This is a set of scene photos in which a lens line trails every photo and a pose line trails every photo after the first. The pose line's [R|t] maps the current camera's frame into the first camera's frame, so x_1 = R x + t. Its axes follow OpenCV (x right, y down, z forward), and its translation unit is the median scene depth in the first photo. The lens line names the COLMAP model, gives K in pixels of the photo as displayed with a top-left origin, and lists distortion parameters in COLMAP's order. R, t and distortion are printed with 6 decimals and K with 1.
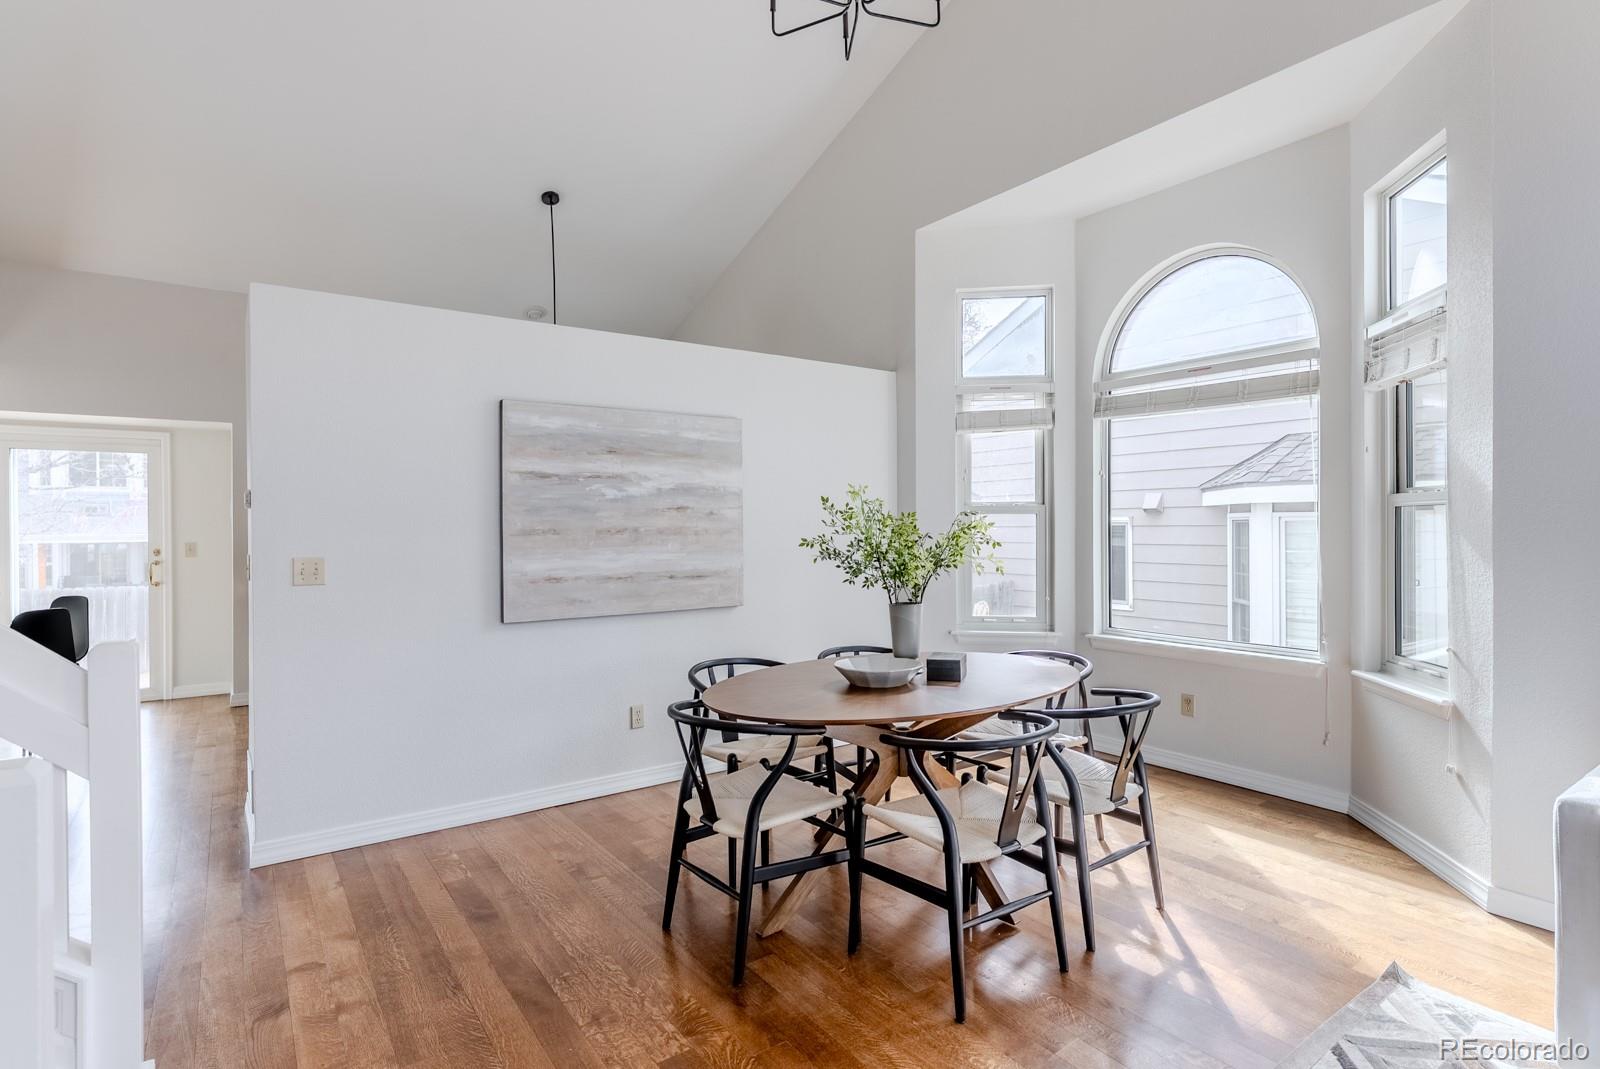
lens RADIAL K [[803.8, 0, 796.3], [0, 803.8, 528.6], [0, 0, 1]] dist [-0.002559, -0.000750]
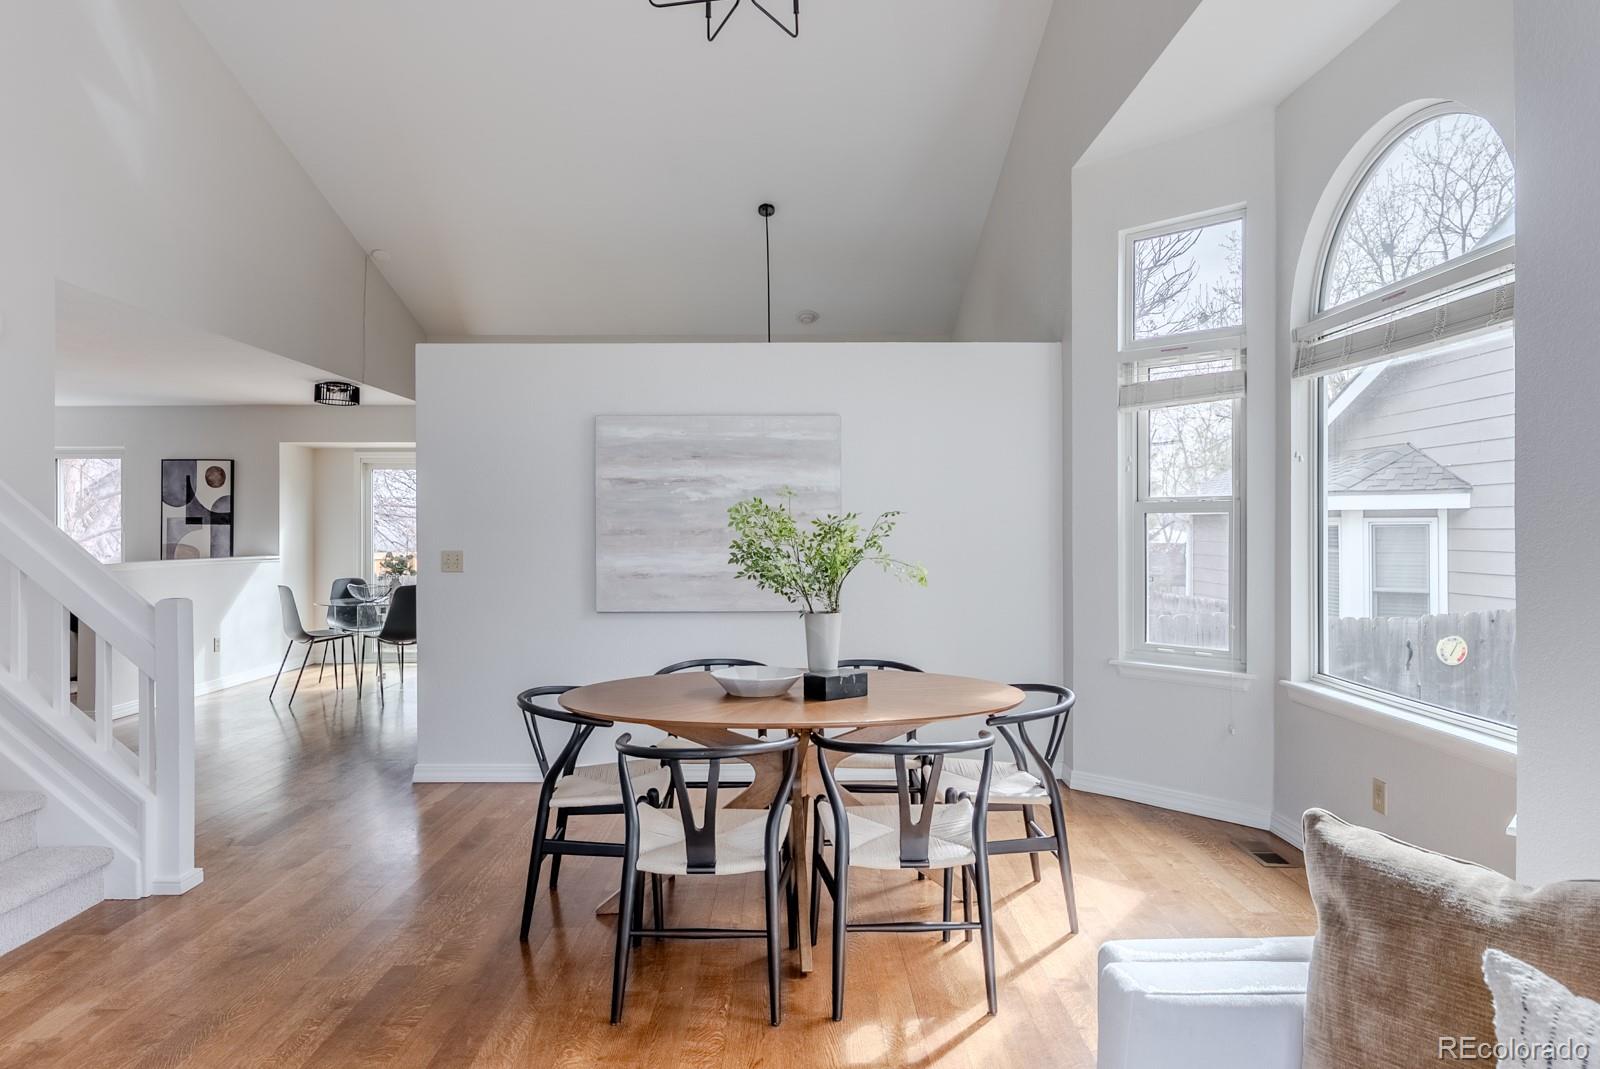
lens RADIAL K [[898.1, 0, 803.2], [0, 898.1, 523.2], [0, 0, 1]] dist [-0.001089, -0.001148]
pose [[0.820846, 0.000854, -0.571149, 0.578470], [-0.004476, 0.999978, -0.004937, -0.003115], [0.571132, 0.006609, 0.820831, 0.117905]]
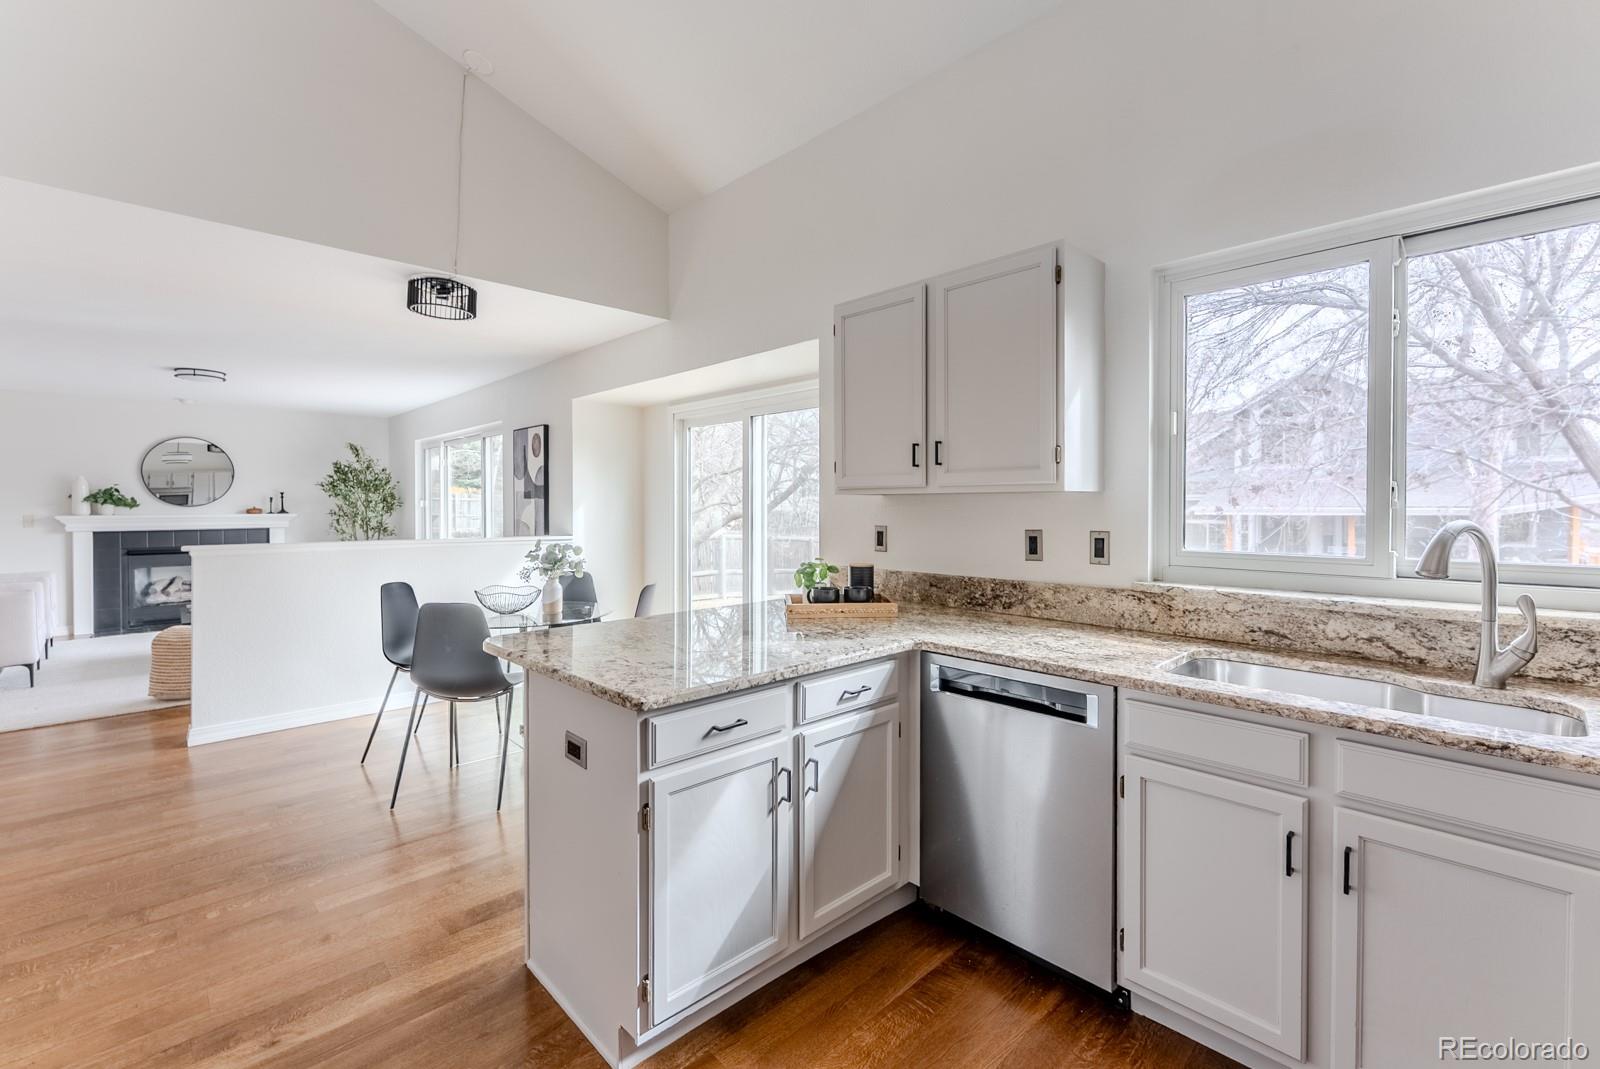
lens RADIAL K [[699.4, 0, 814.1], [0, 699.4, 511.5], [0, 0, 1]] dist [-0.001769, -0.000421]
pose [[0.146985, 0.014824, -0.989028, -0.244497], [-0.002807, 0.999890, 0.014569, -0.000198], [0.989135, 0.000635, 0.147010, 1.426624]]
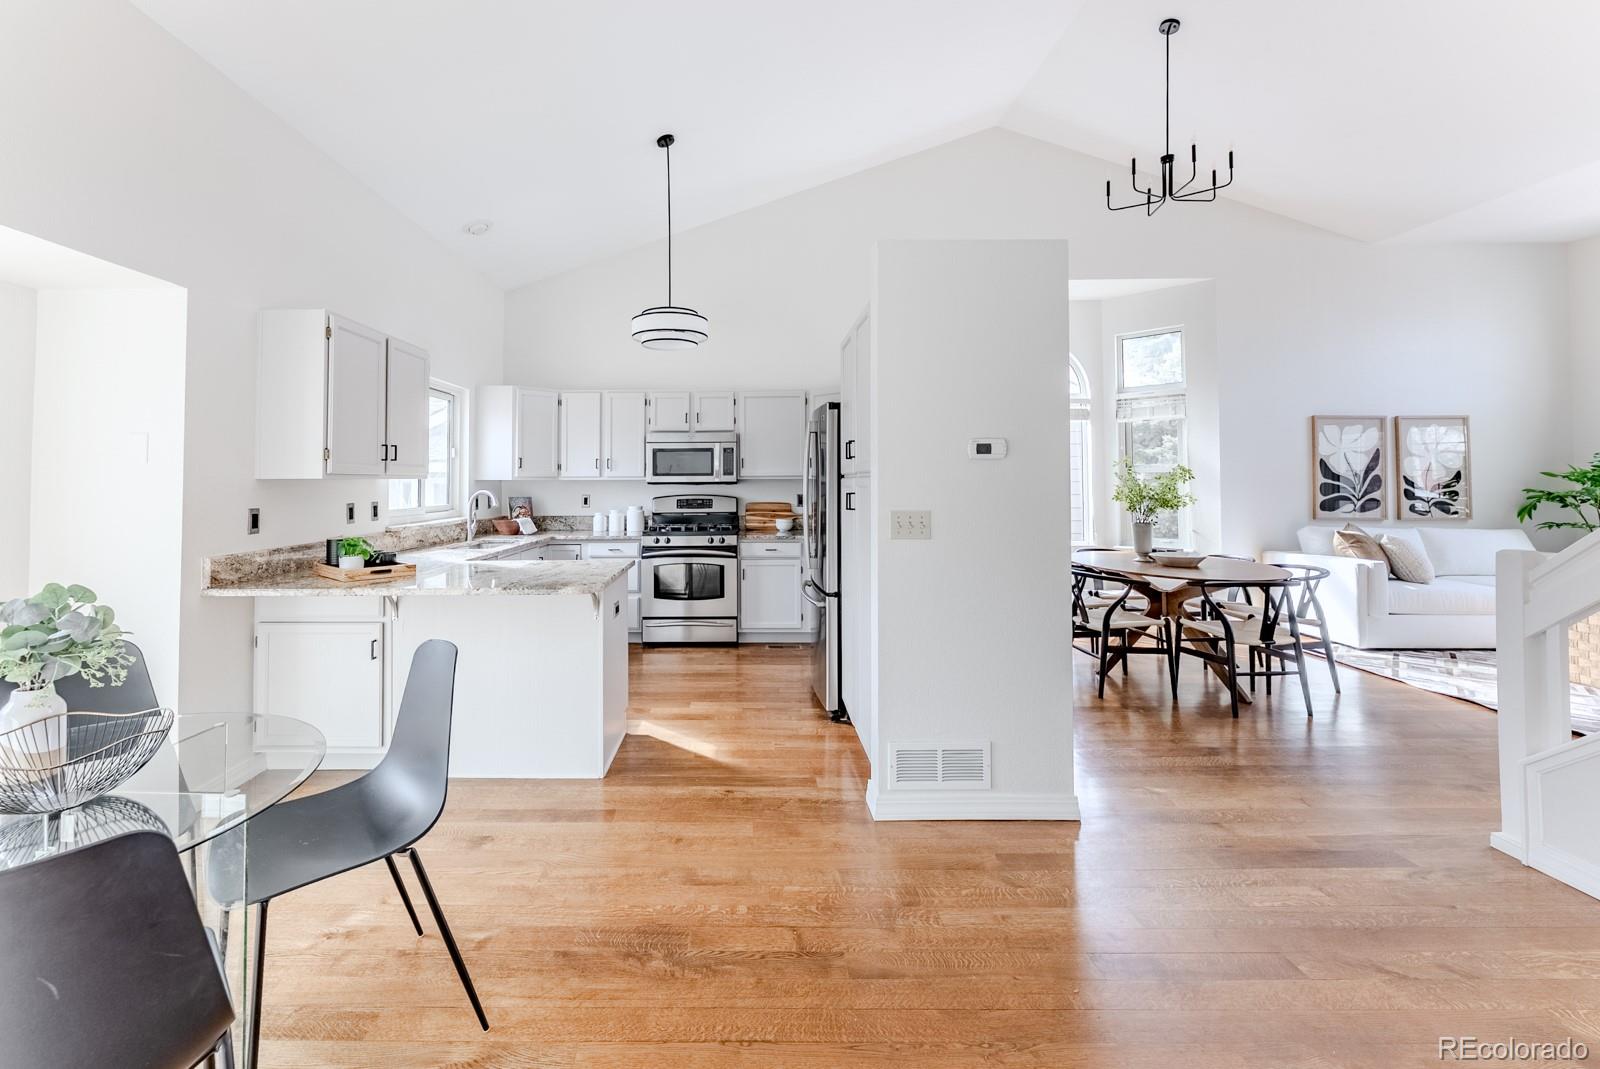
lens RADIAL K [[666.5, 0, 741.4], [0, 666.5, 461.8], [0, 0, 1]] dist [-0.001010, -0.000098]
pose [[0.589468, 0.026686, 0.807351, -1.328845], [0.005227, 0.999307, -0.036848, 0.004759], [-0.807775, 0.025940, 0.588920, 0.693574]]
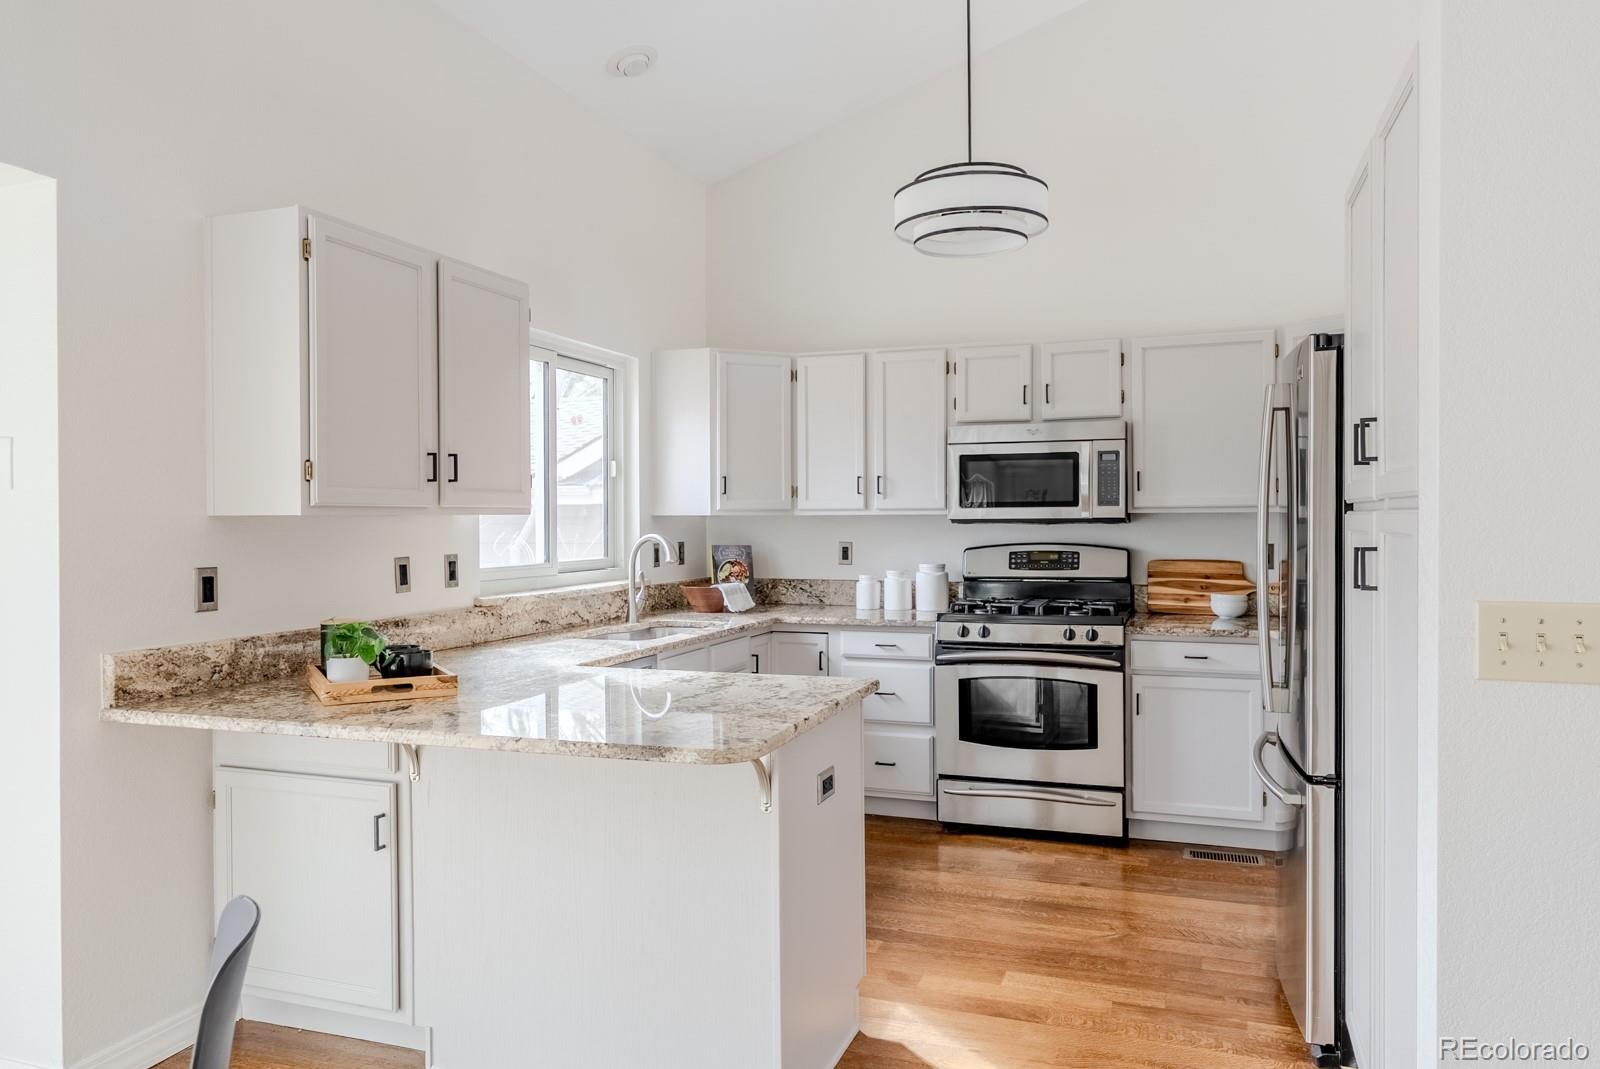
lens RADIAL K [[1081.9, 0, 814.3], [0, 1081.9, 518.8], [0, 0, 1]] dist [0.000303, -0.002005]
pose [[0.818155, 0.000148, 0.574998, -1.116444], [0.004069, 0.999973, -0.006047, 0.001137], [-0.574984, 0.007287, 0.818132, 0.787816]]
